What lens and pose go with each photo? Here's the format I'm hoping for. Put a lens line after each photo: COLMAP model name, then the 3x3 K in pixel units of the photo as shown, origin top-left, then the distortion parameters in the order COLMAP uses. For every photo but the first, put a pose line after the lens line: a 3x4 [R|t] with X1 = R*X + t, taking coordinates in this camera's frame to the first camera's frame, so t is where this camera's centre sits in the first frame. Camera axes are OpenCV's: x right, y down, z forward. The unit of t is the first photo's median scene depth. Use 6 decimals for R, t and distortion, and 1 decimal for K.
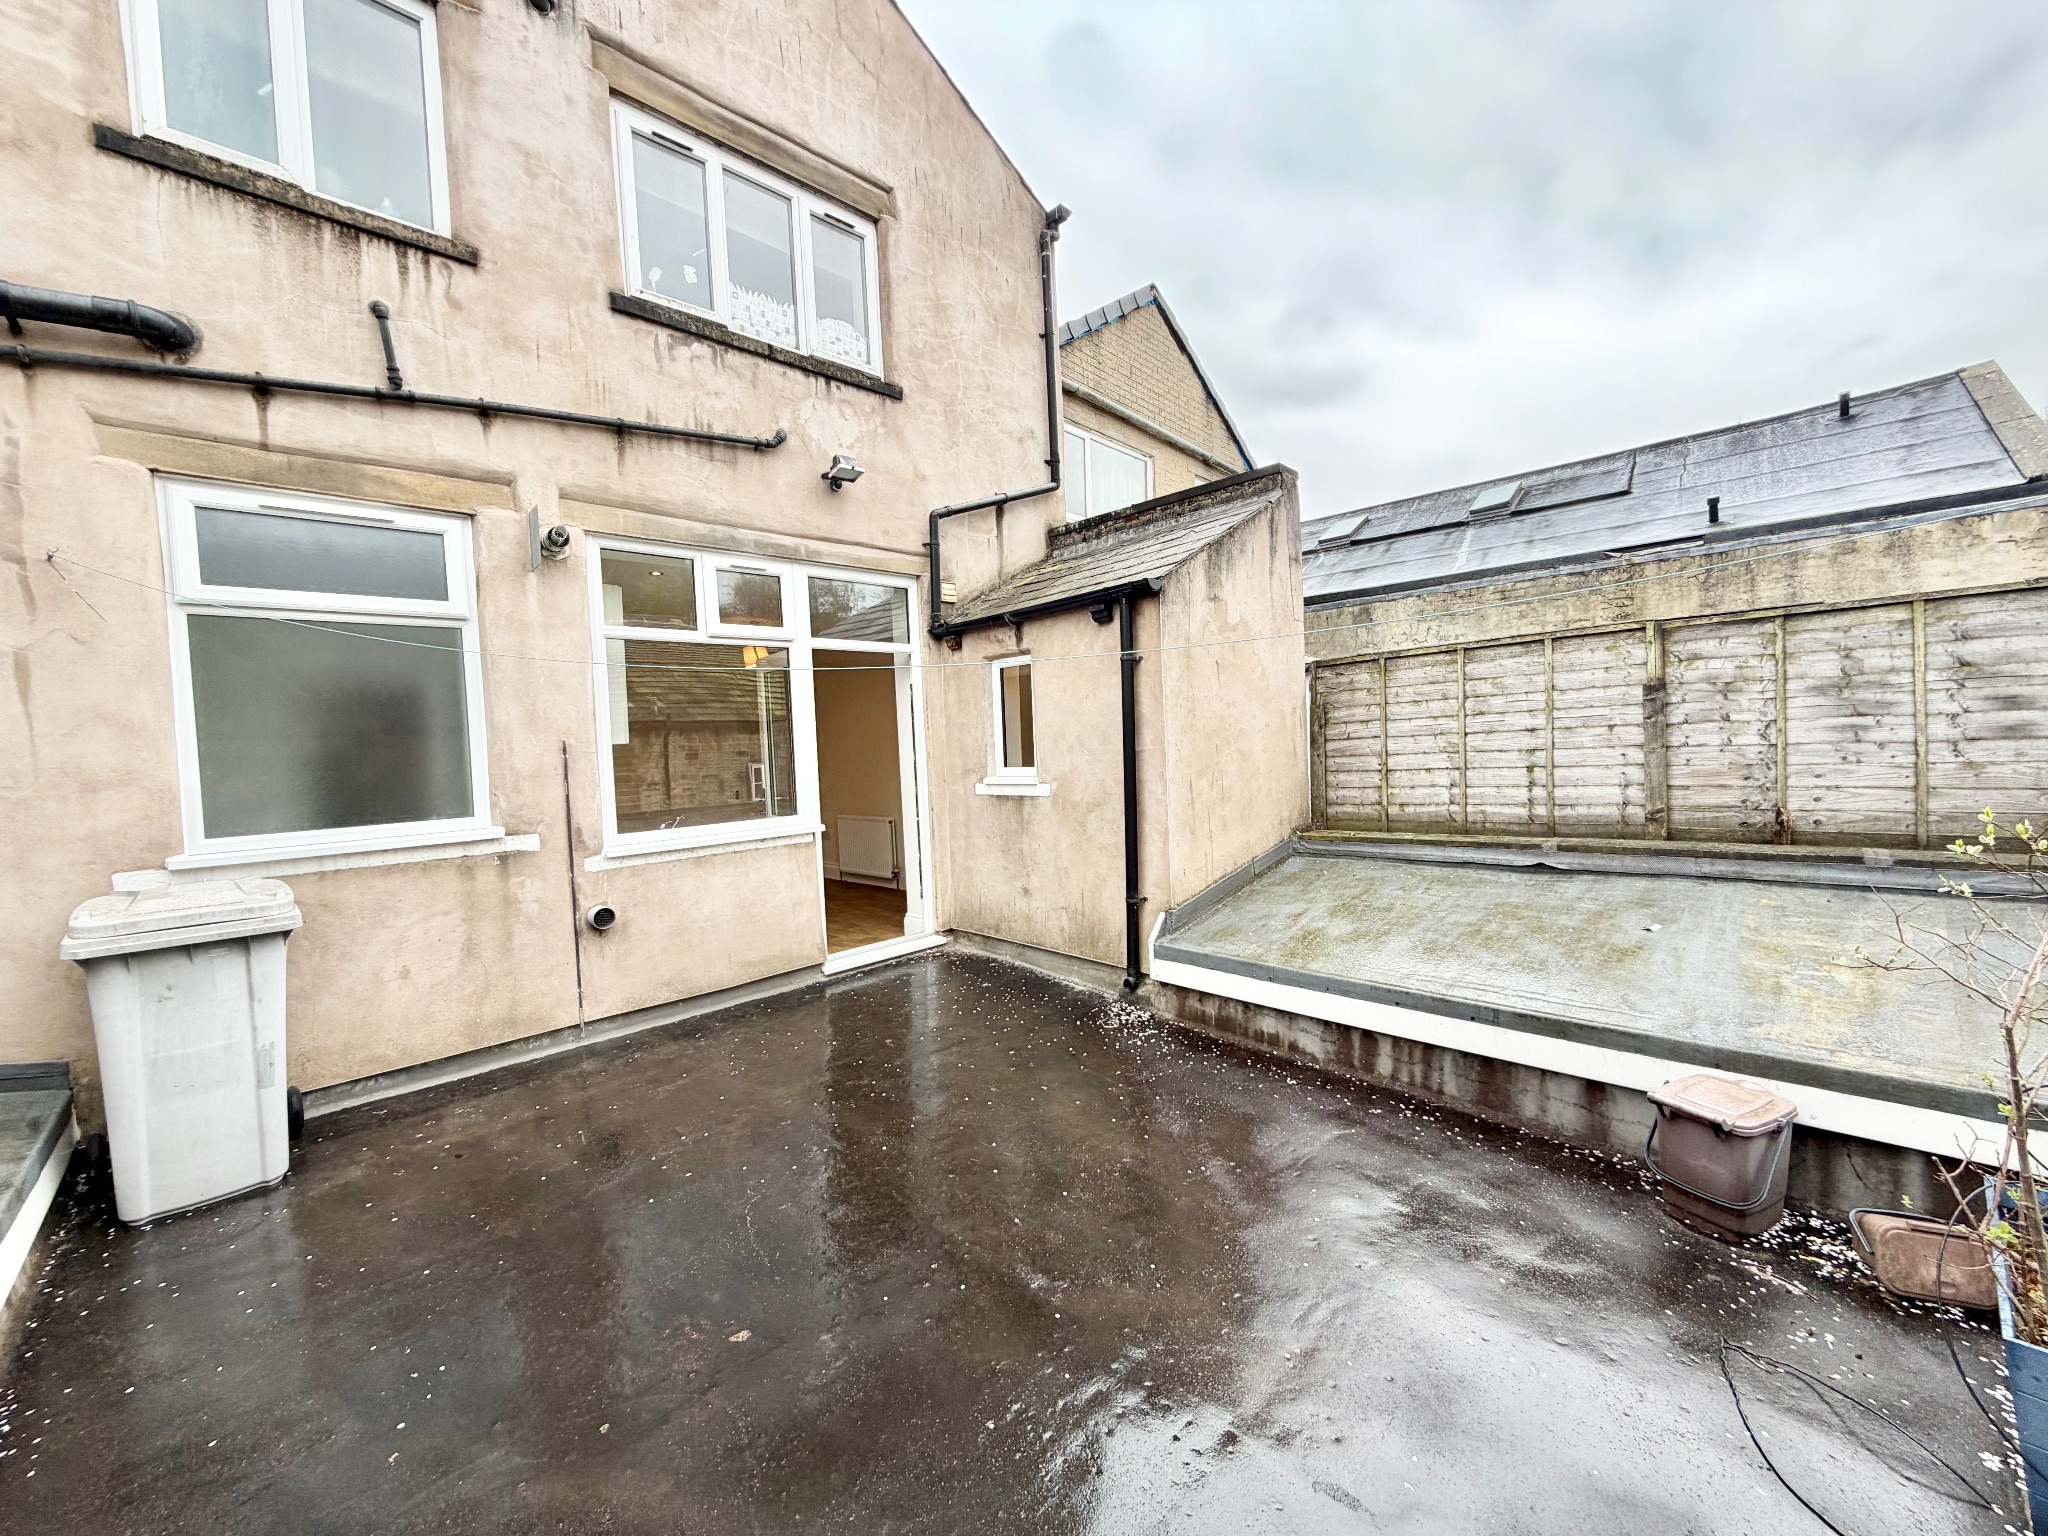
lens RADIAL K [[815.2, 0, 1016.5], [0, 815.2, 766.4], [0, 0, 1]] dist [-0.000643, 0.000219]
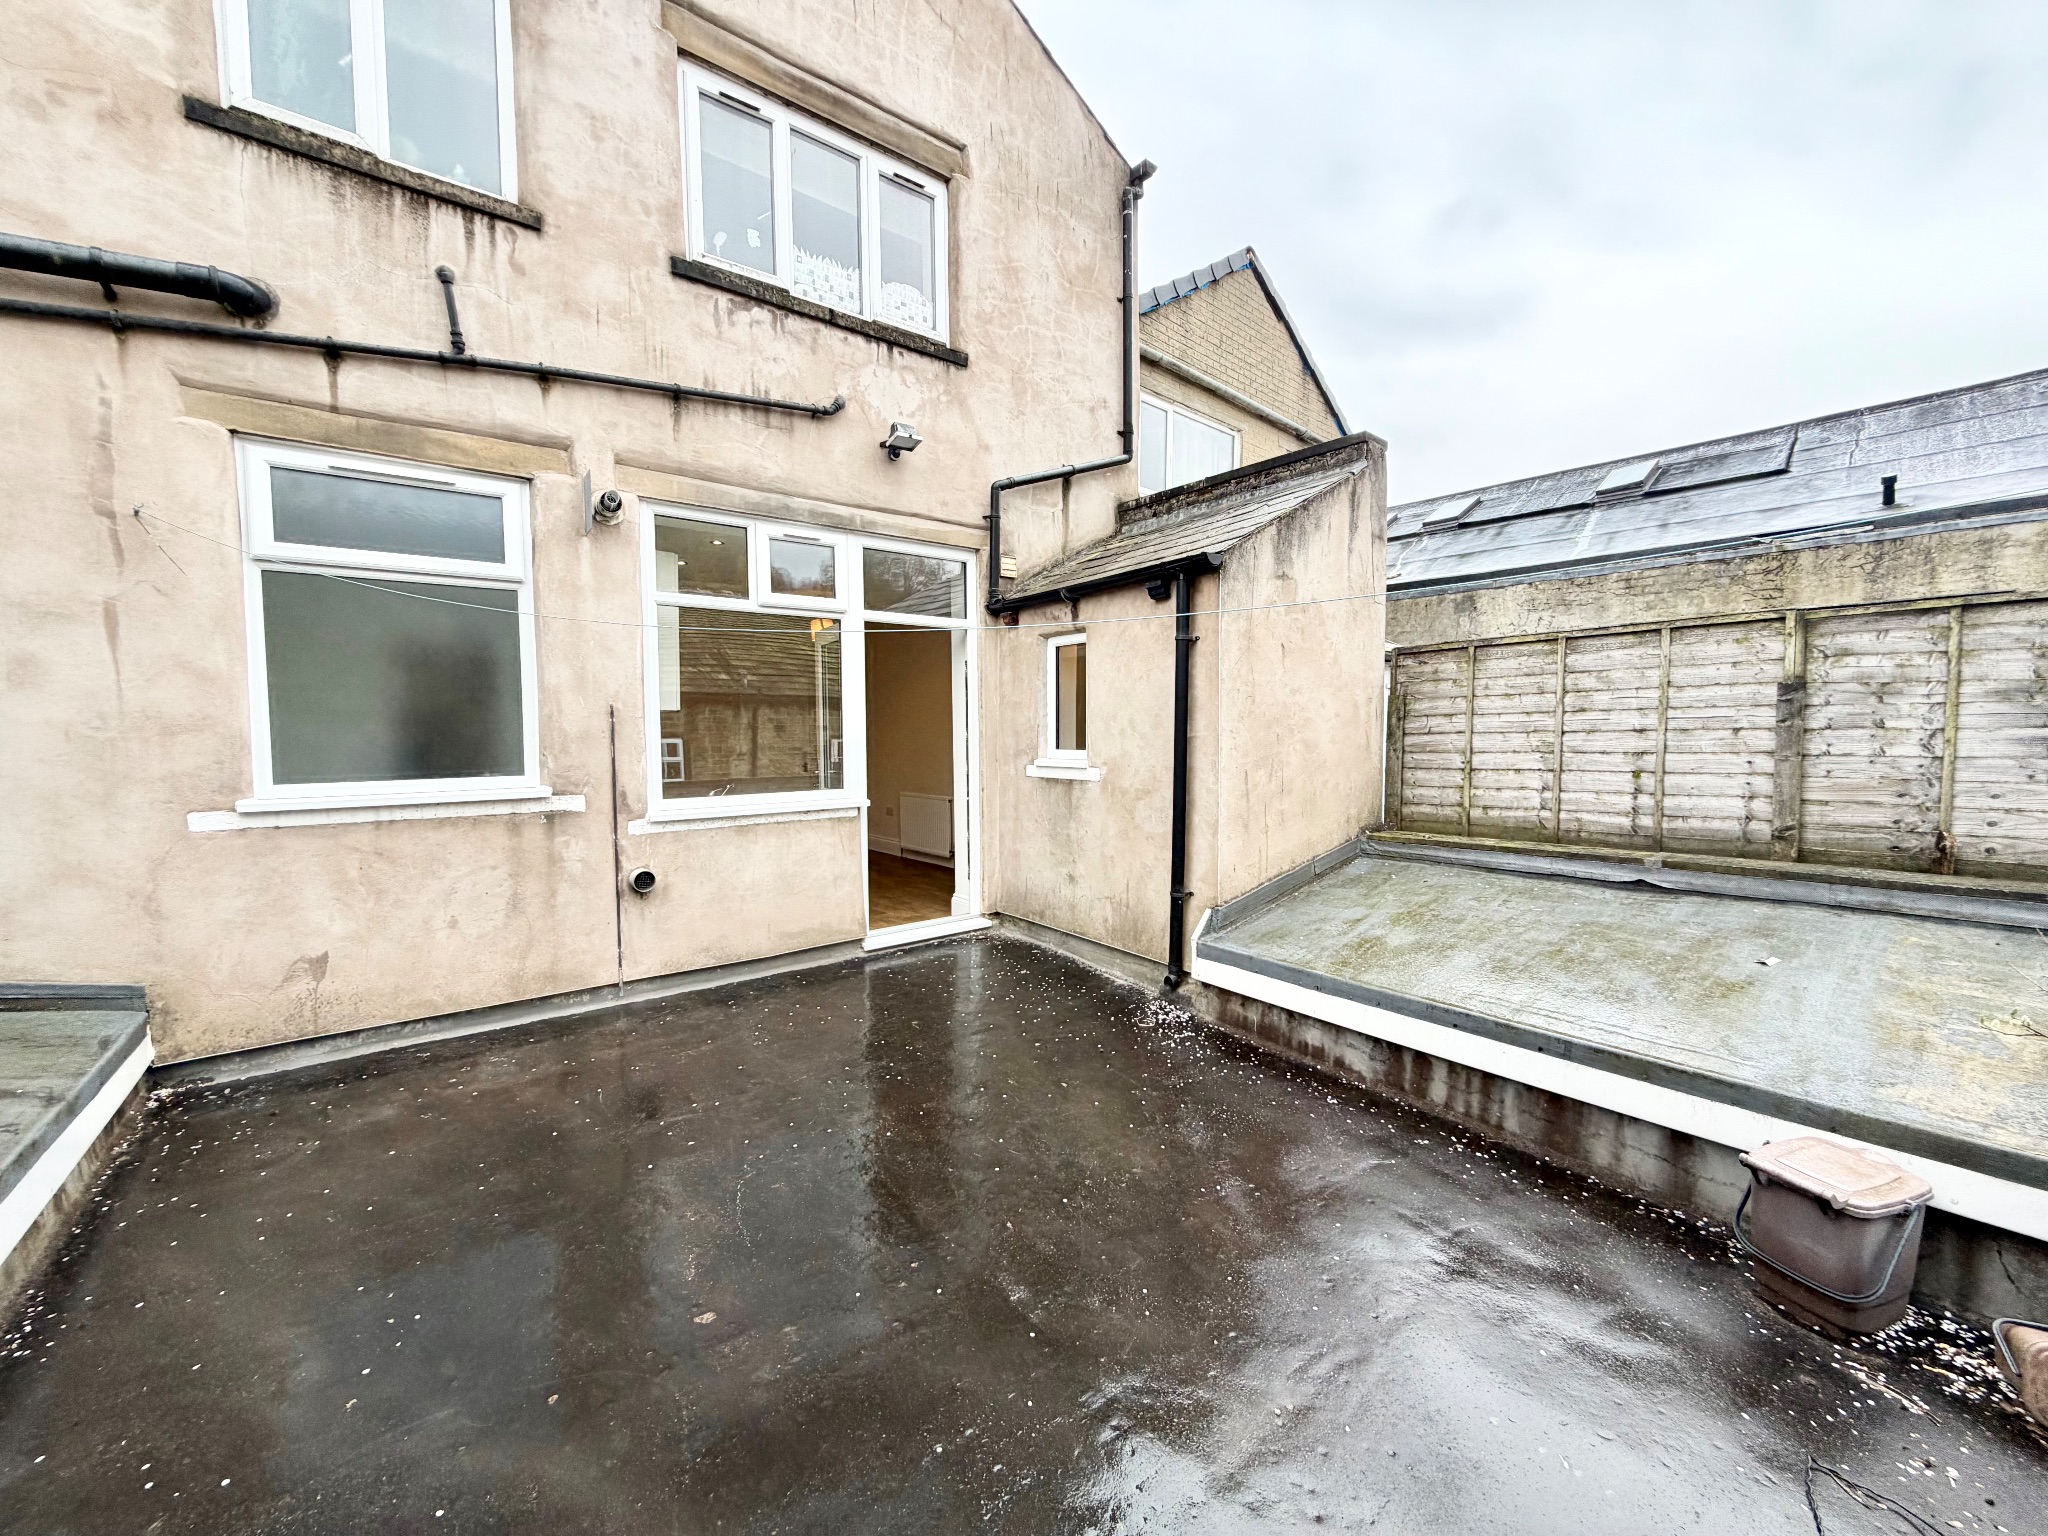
lens RADIAL K [[815.2, 0, 1016.5], [0, 815.2, 766.4], [0, 0, 1]] dist [-0.000643, 0.000219]
pose [[0.993478, 0.042534, -0.105790, 0.052105], [-0.040456, 0.998945, 0.021709, 0.002919], [0.106602, -0.017288, 0.994151, 0.042018]]
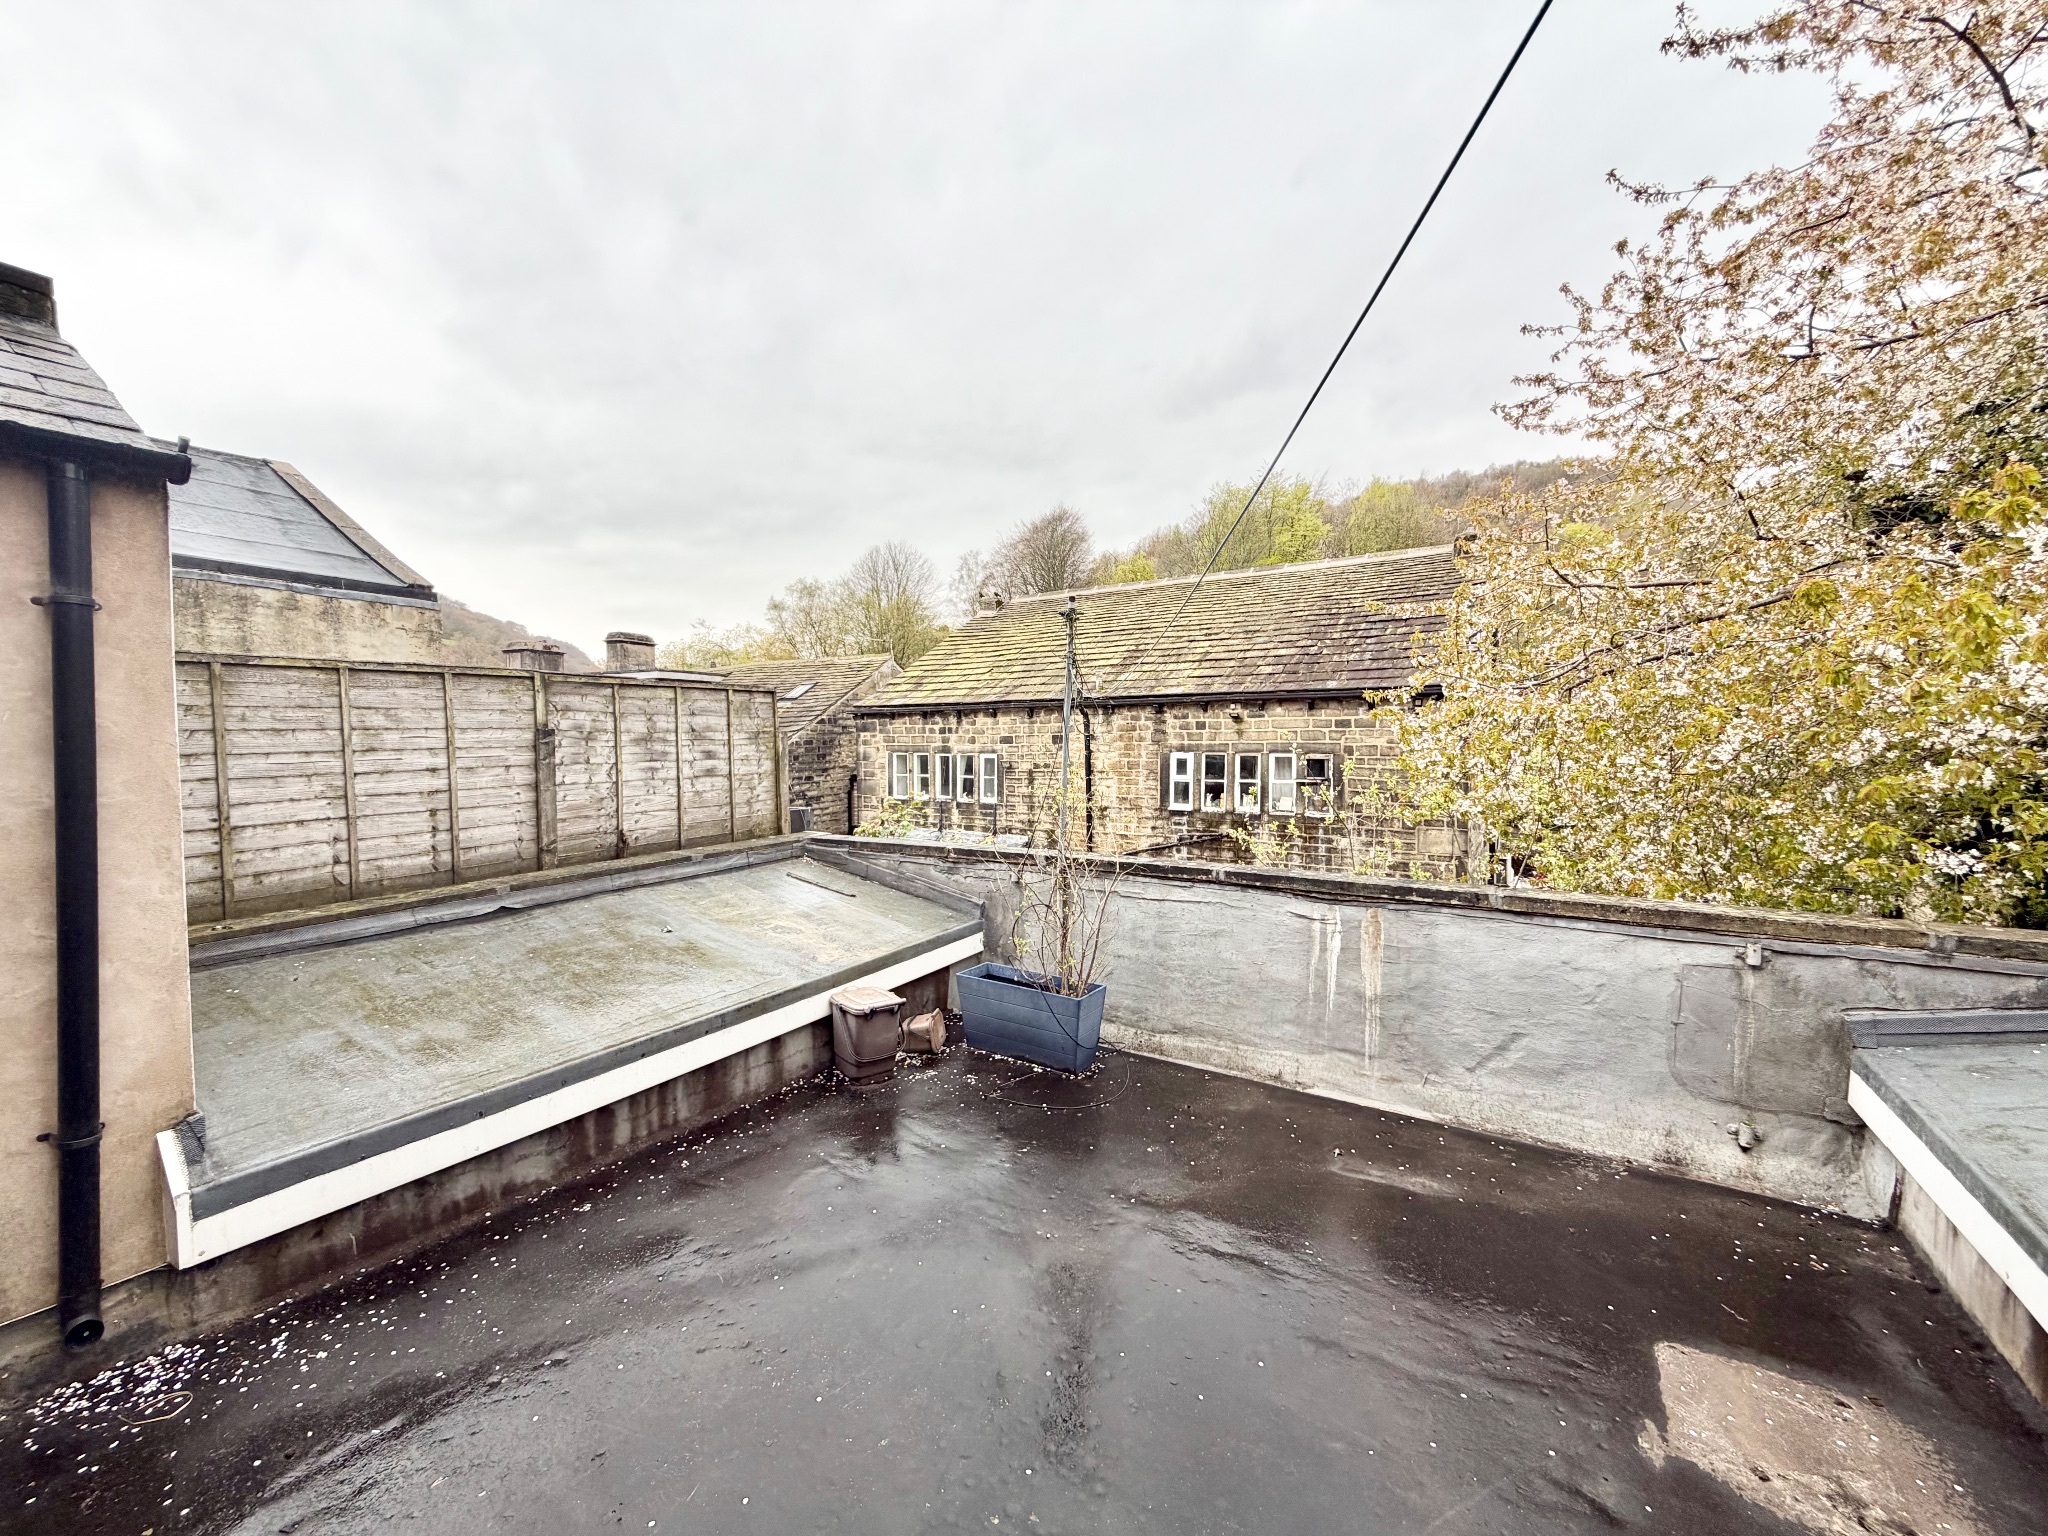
lens RADIAL K [[815.2, 0, 1016.5], [0, 815.2, 766.4], [0, 0, 1]] dist [-0.000643, 0.000219]
pose [[-0.250327, 0.013248, 0.968071, -0.436723], [0.046873, 0.998900, -0.001550, -0.017384], [-0.967026, 0.044989, -0.250673, 0.624603]]
